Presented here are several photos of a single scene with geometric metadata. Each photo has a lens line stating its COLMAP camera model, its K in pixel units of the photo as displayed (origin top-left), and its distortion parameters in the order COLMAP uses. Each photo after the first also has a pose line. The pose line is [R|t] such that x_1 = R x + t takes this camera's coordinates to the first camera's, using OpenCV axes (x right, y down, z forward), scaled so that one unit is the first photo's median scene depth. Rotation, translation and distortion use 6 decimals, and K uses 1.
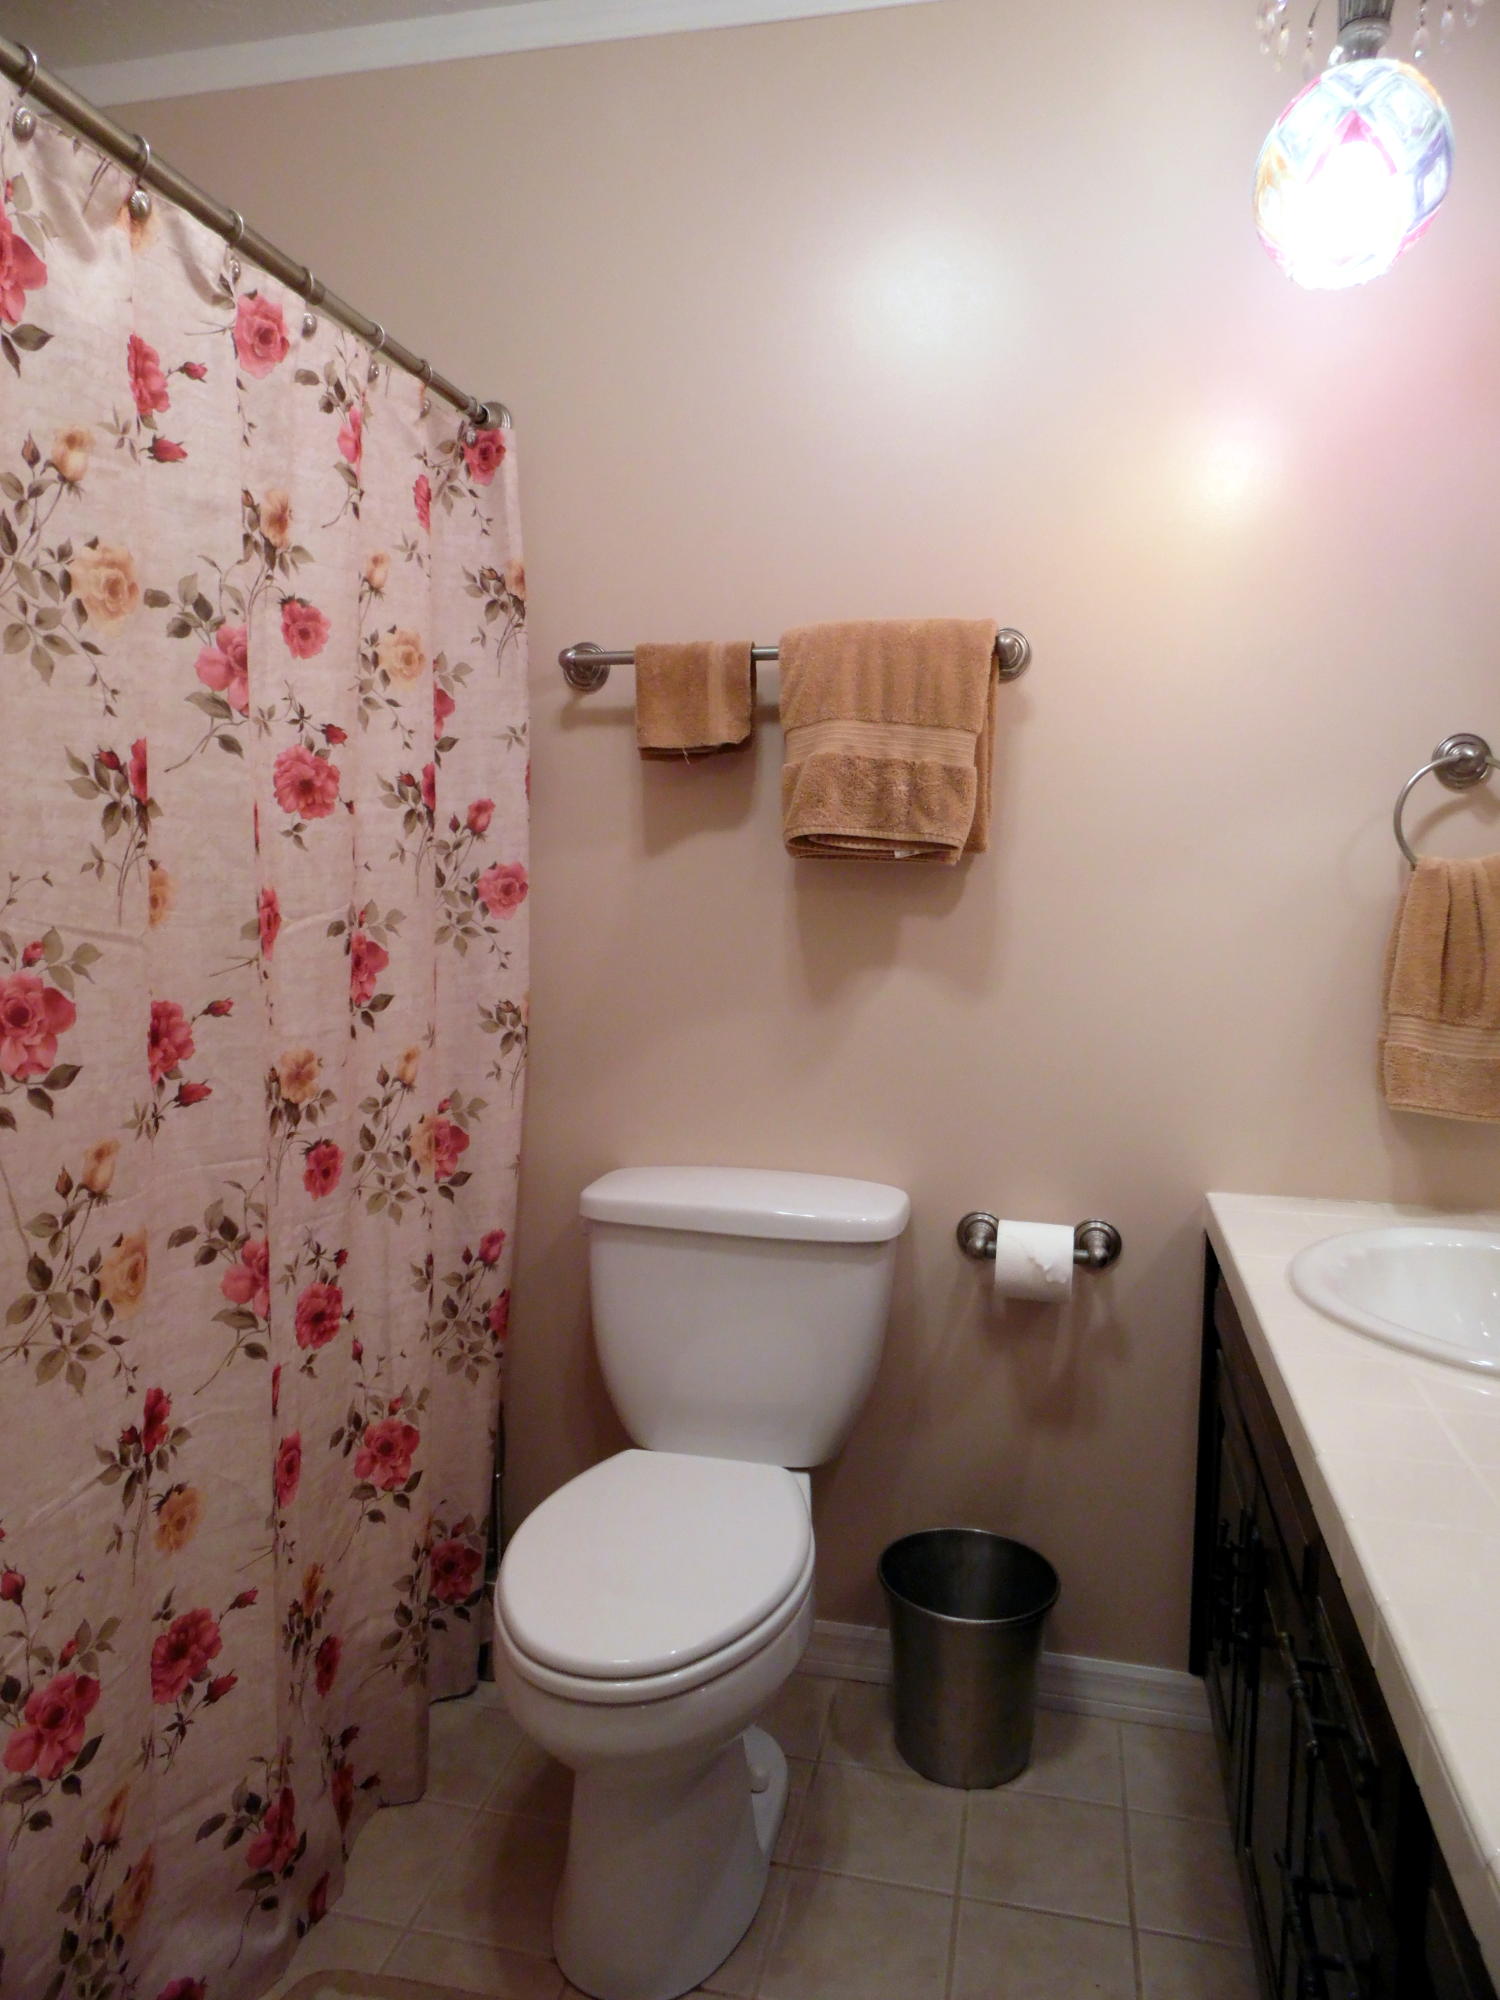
lens RADIAL K [[1368.7, 0, 740.7], [0, 1368.7, 998.1], [0, 0, 1]] dist [0.010556, -0.004331]
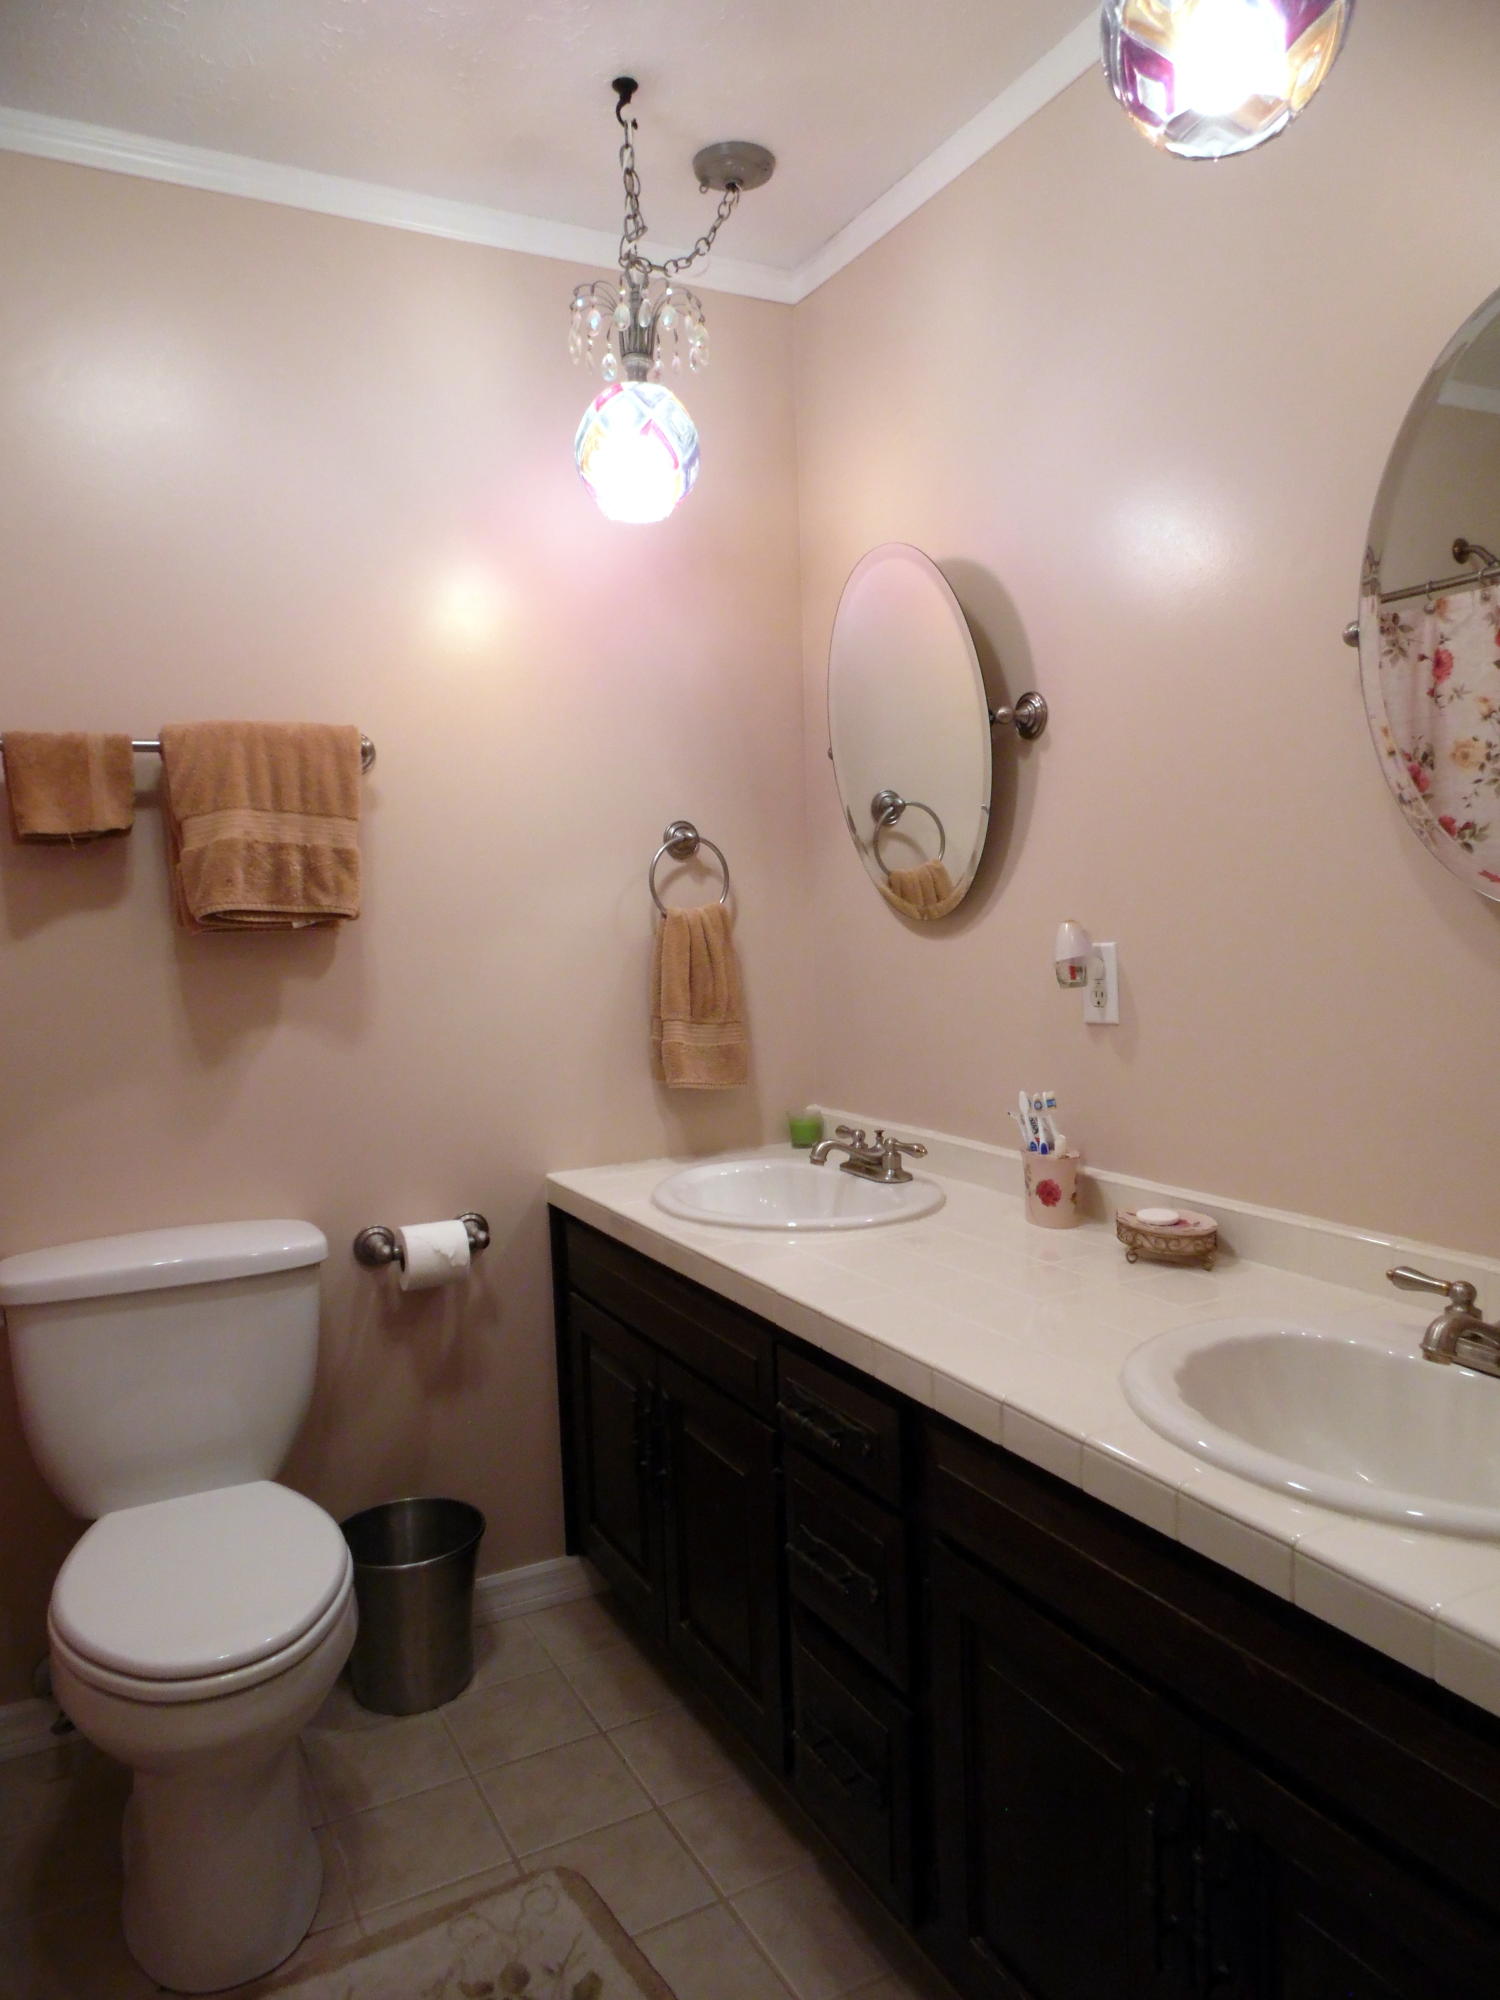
lens RADIAL K [[1368.7, 0, 761.6], [0, 1368.7, 998.3], [0, 0, 1]] dist [0.010556, -0.004331]
pose [[0.754580, -0.085160, 0.650659, -0.344295], [0.111099, 0.993809, 0.001228, -0.001473], [-0.646735, 0.071361, 0.759369, -0.123146]]
